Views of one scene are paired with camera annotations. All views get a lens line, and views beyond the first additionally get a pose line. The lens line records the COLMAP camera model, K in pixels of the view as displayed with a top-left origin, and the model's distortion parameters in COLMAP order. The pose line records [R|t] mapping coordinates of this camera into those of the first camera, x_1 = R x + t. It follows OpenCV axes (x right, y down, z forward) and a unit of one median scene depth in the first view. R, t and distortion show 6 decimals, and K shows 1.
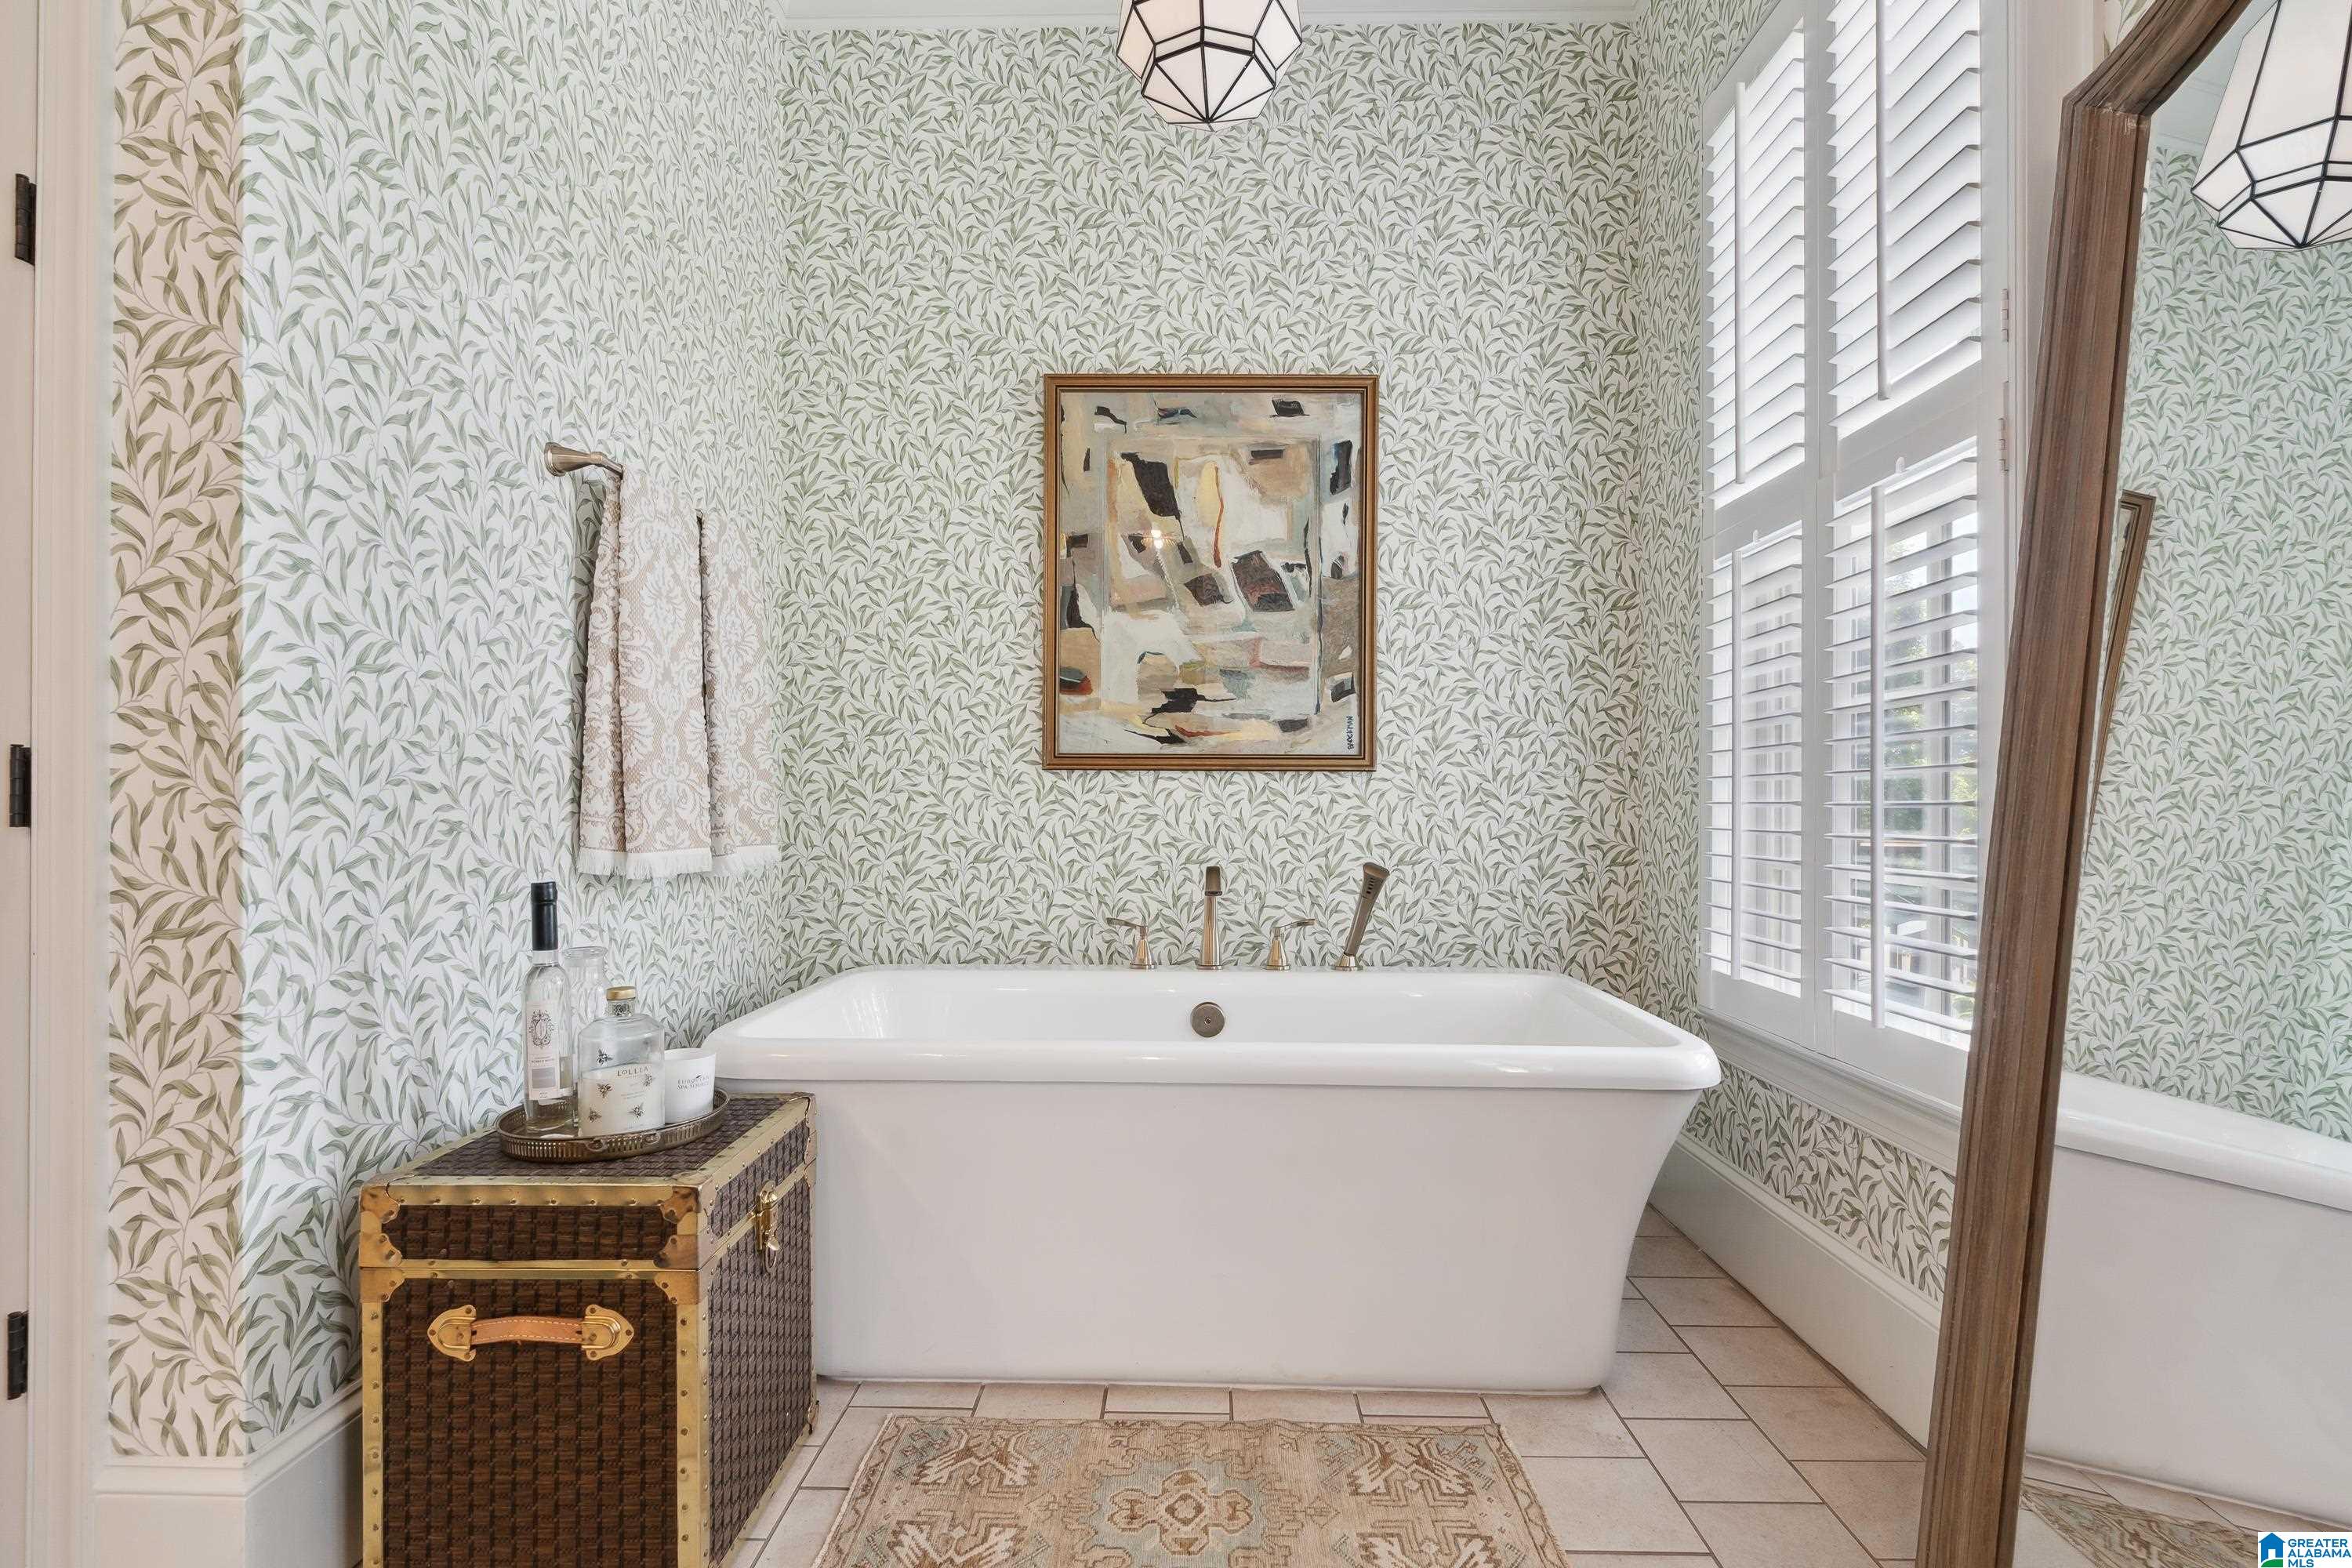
lens RADIAL K [[1103.5, 0, 1037.1], [0, 1103.5, 782.3], [0, 0, 1]] dist [-0.003808, 0.001072]
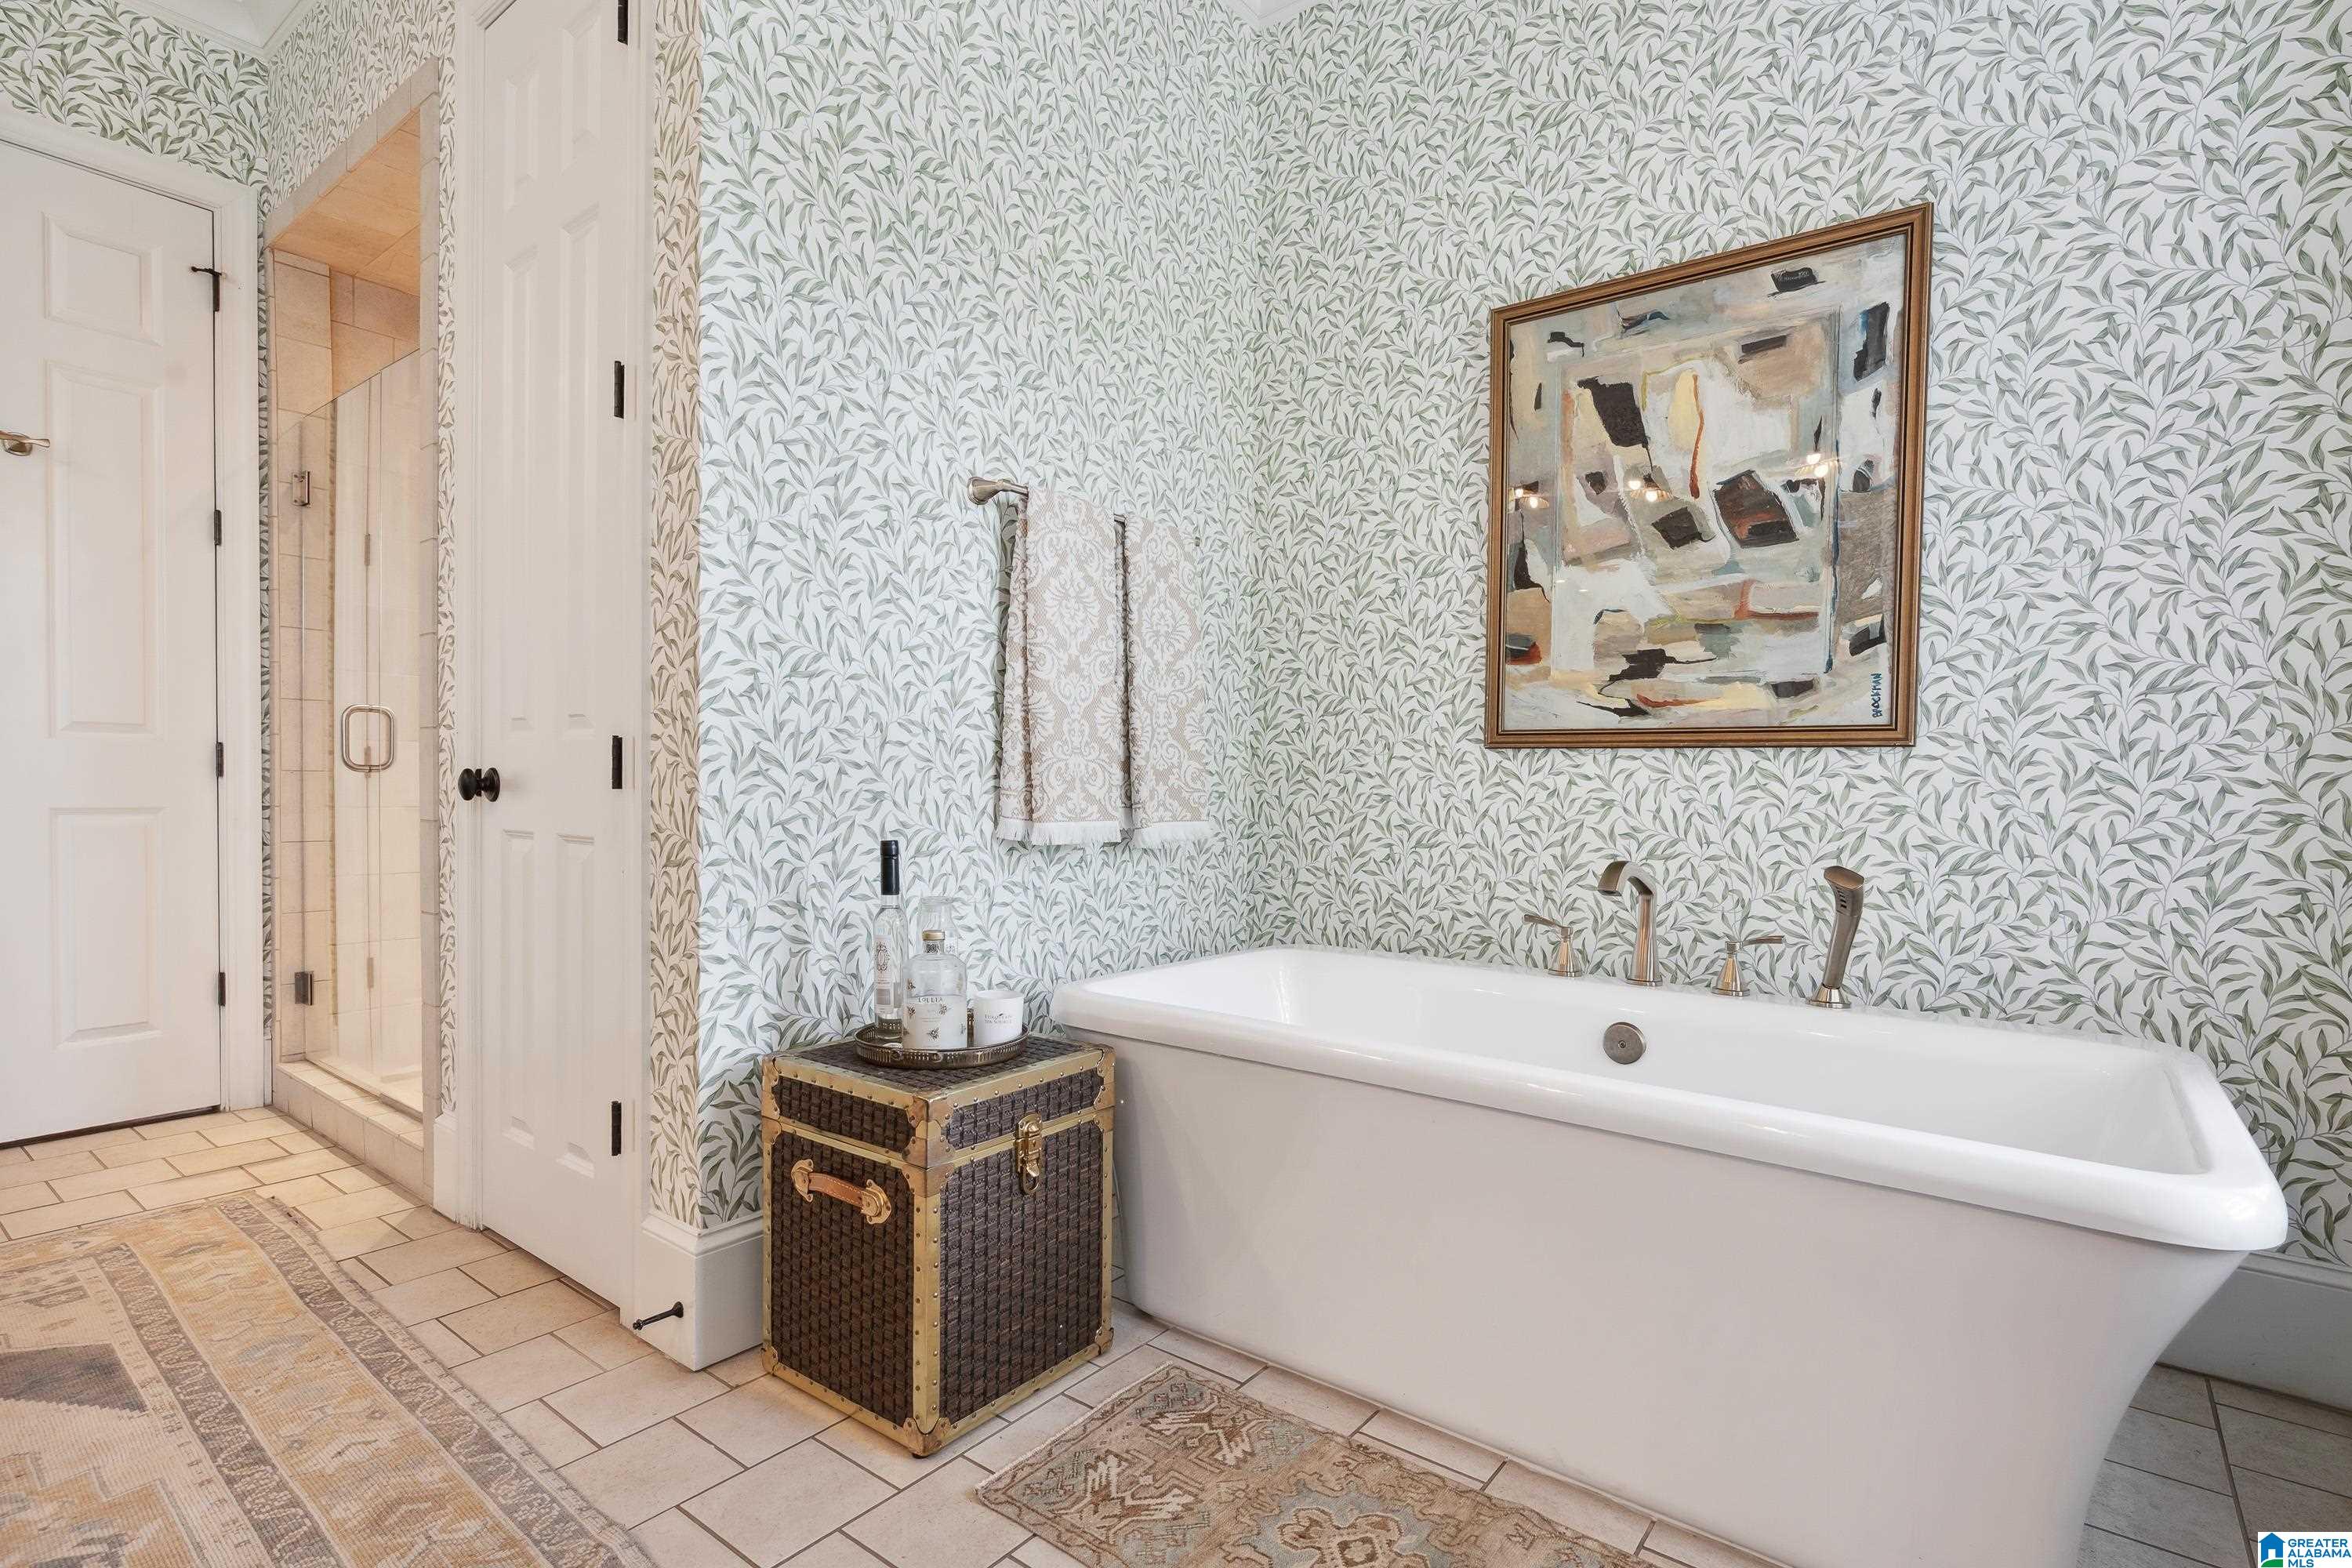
lens RADIAL K [[1103.5, 0, 1168.3], [0, 1103.5, 794.4], [0, 0, 1]] dist [-0.003808, 0.001072]
pose [[0.812697, 0.014873, -0.582496, 0.422624], [-0.002012, 0.999740, 0.022719, 0.008142], [0.582682, -0.017292, 0.812516, 0.139196]]
